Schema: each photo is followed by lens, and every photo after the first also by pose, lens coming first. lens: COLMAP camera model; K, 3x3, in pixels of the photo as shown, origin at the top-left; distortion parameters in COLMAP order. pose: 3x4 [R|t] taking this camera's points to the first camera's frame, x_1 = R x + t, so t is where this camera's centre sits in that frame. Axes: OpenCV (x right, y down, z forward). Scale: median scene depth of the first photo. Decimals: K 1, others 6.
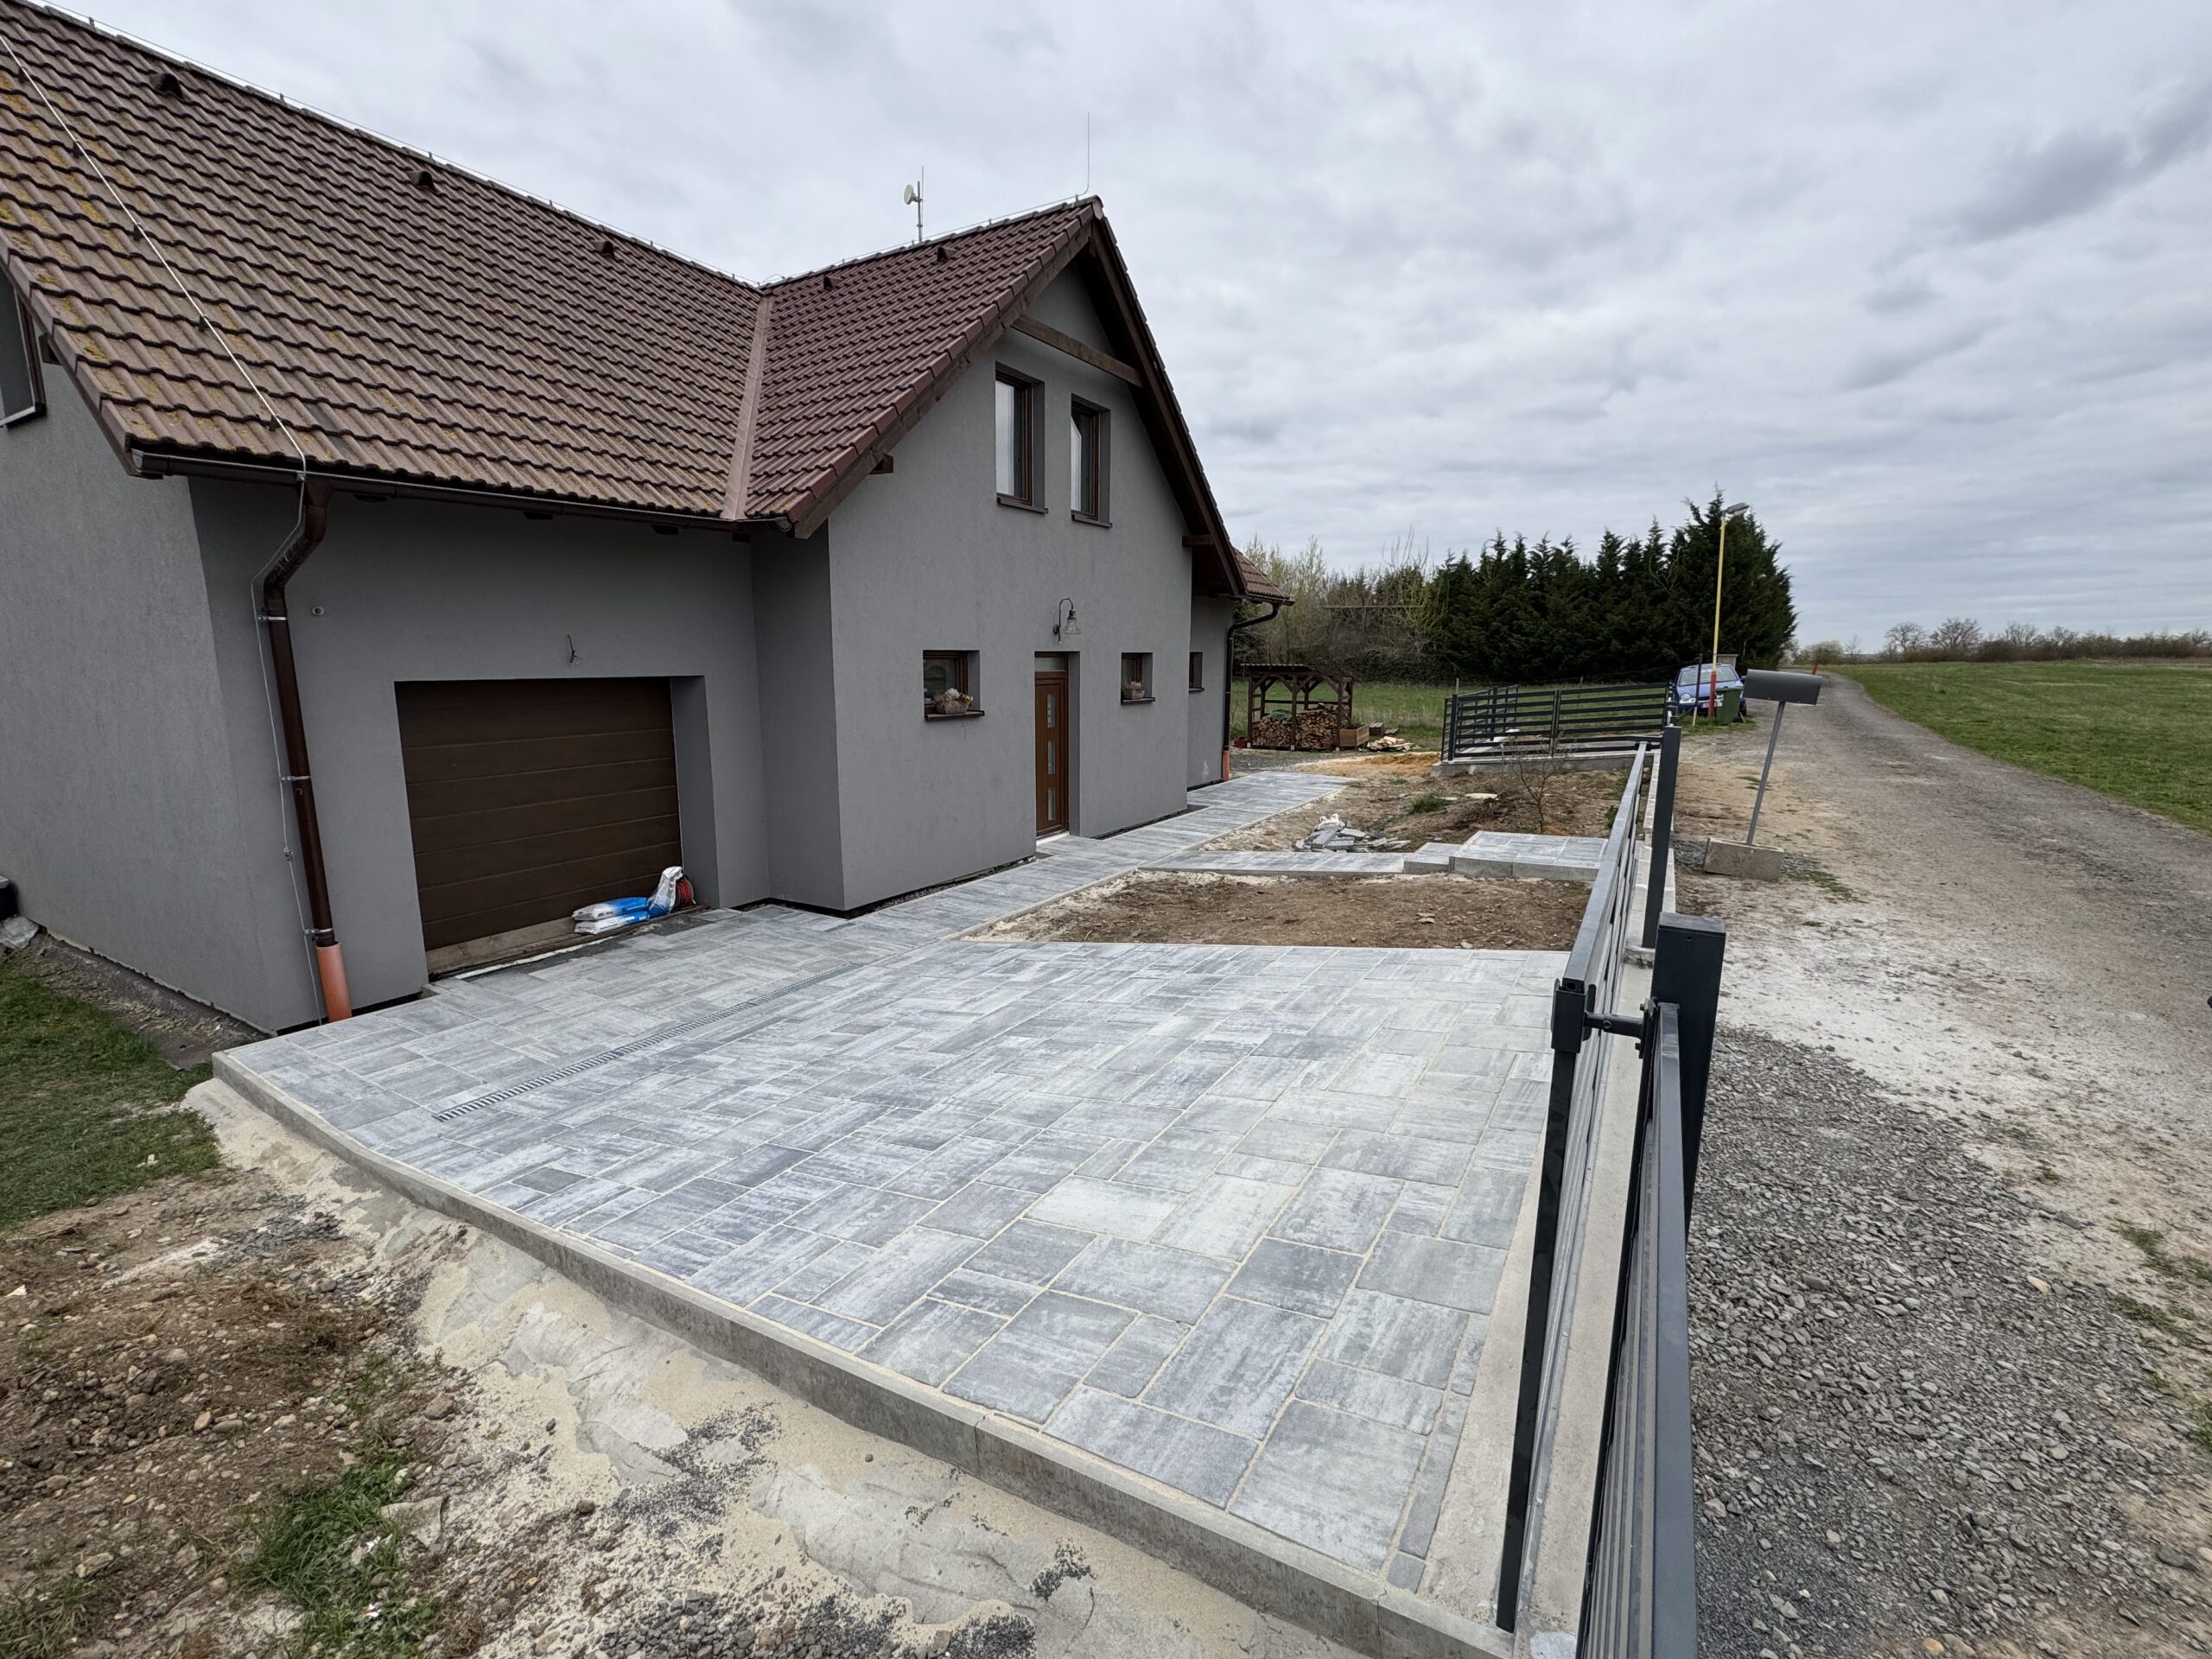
lens RADIAL K [[985.3, 0, 1096.3], [0, 985.3, 824.0], [0, 0, 1]] dist [-0.002162, -0.000601]
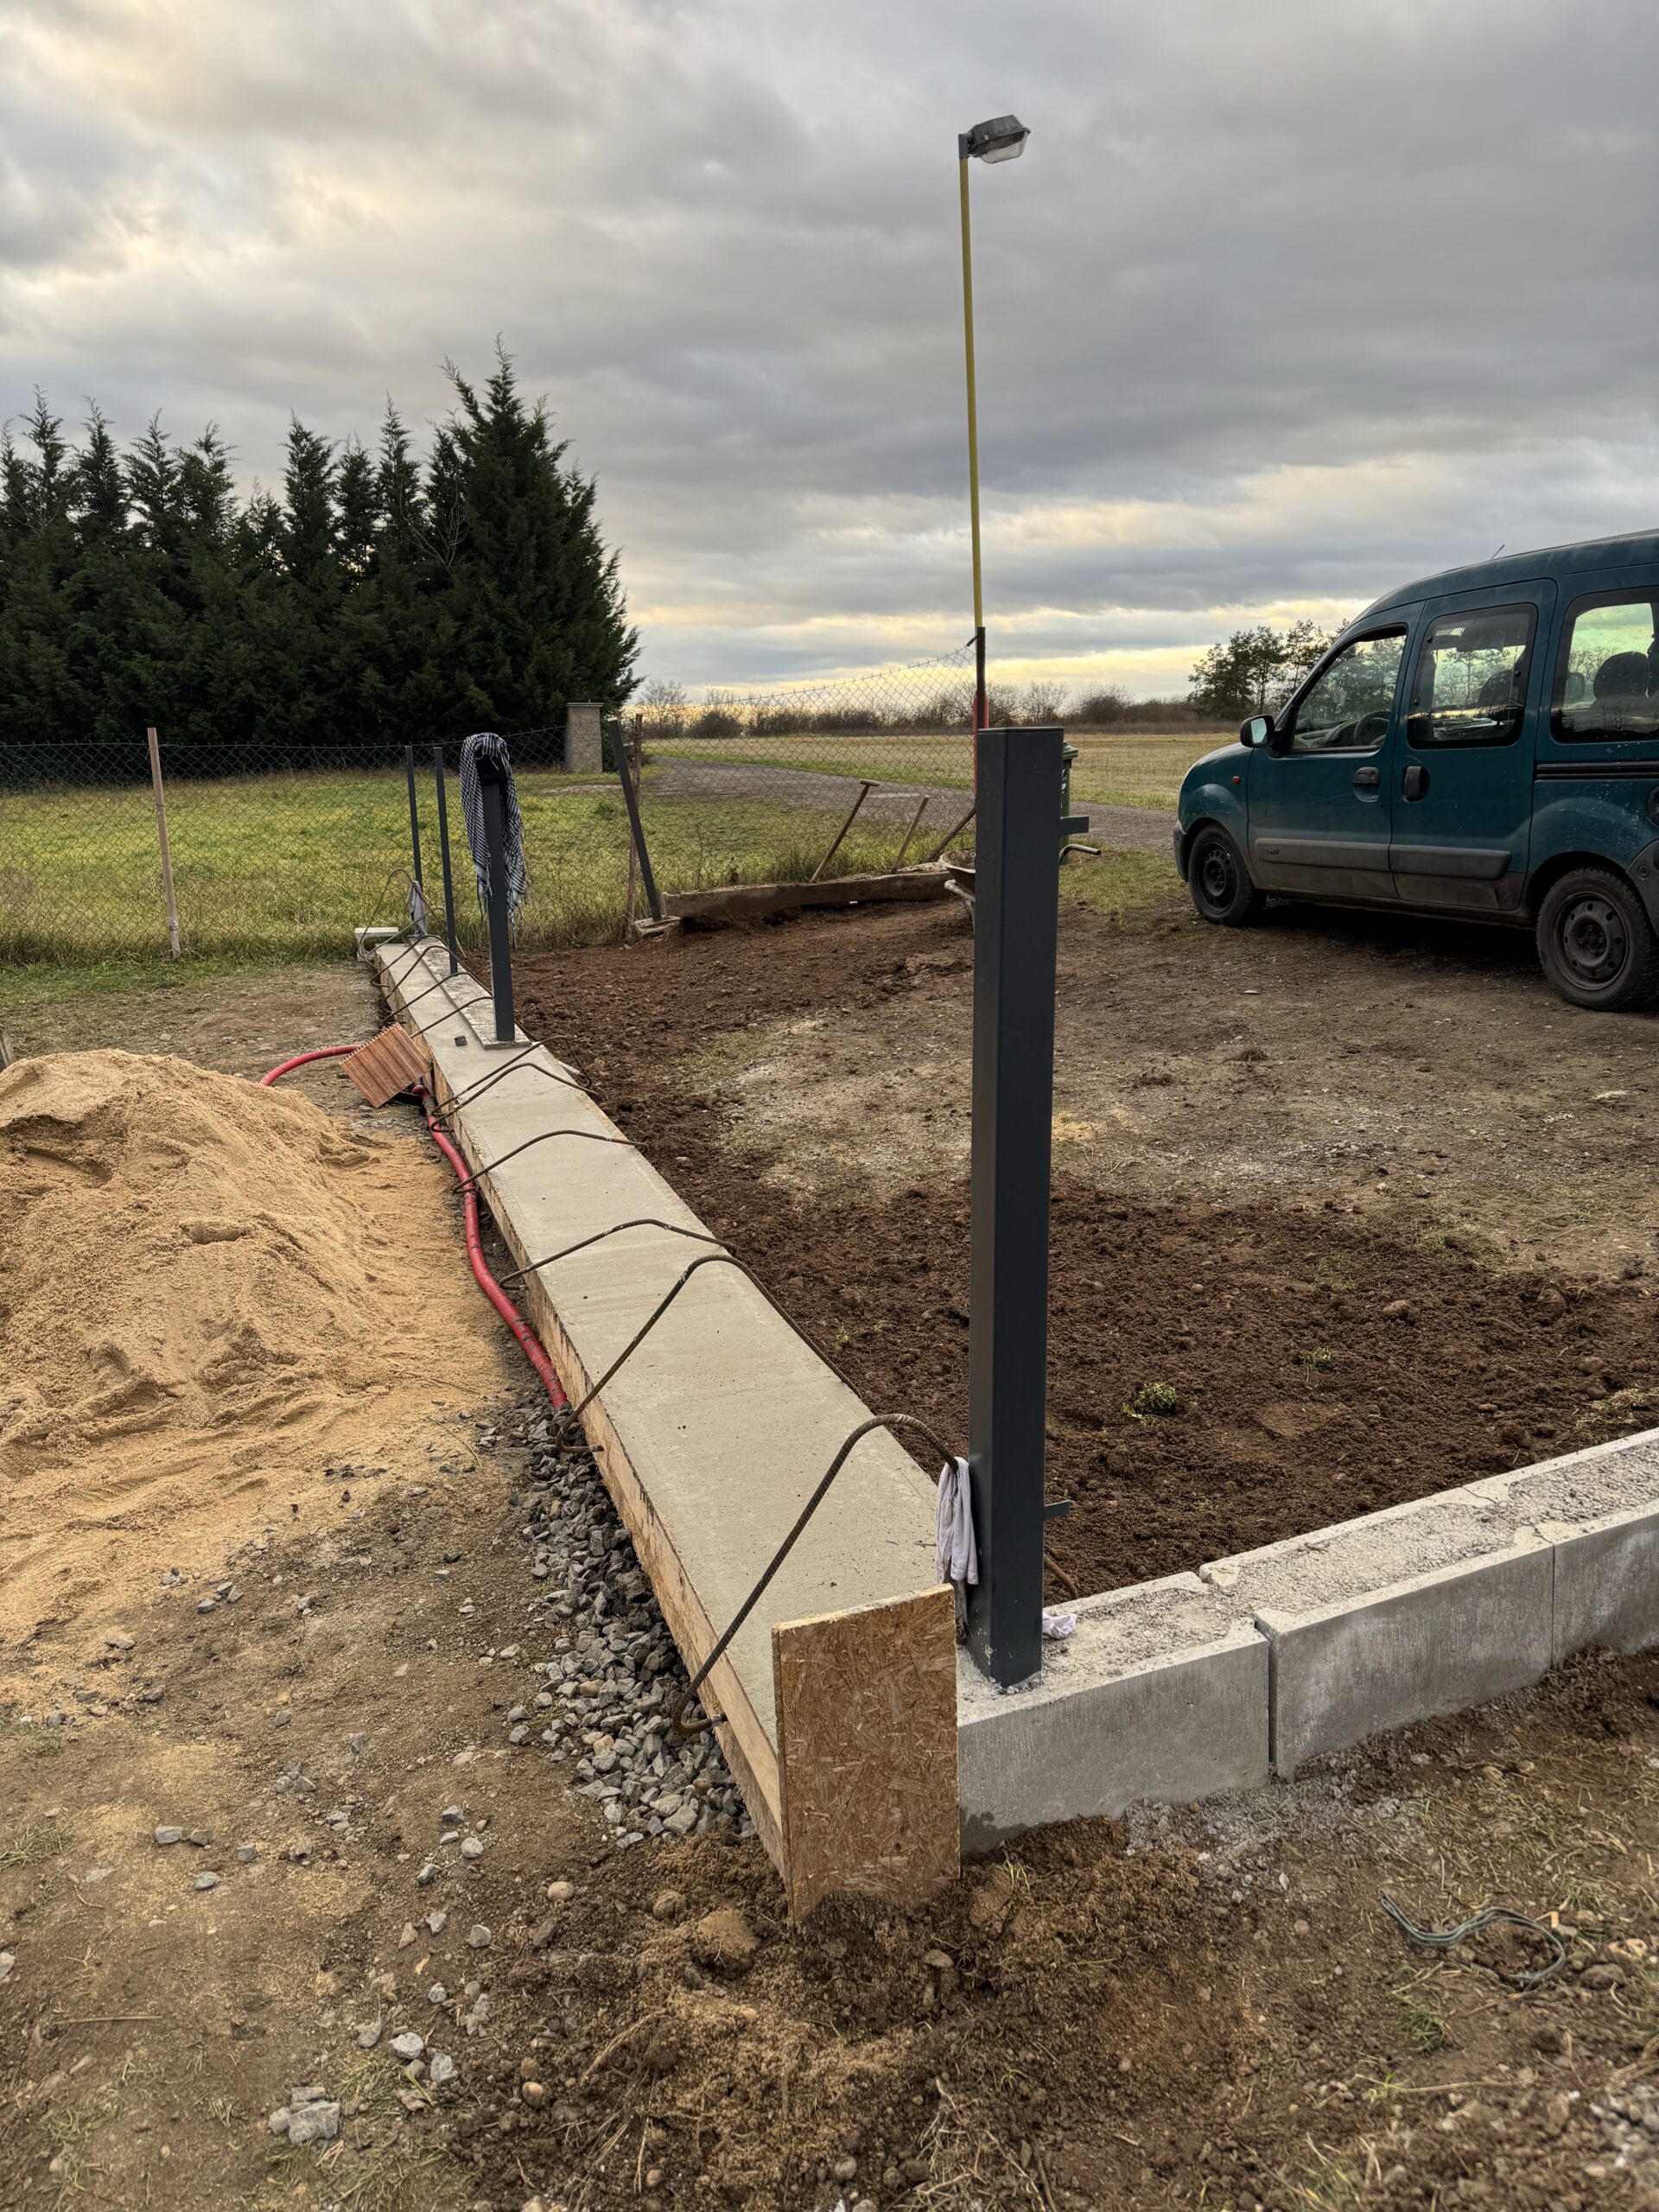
lens RADIAL K [[1544.3, 0, 828.4], [0, 1544.3, 1110.9], [0, 0, 1]] dist [0.091667, -0.119099]
pose [[0.651754, -0.189615, 0.734345, 0.426425], [0.149724, 0.981356, 0.120511, -0.184297], [-0.743505, 0.031405, 0.667993, 1.583671]]
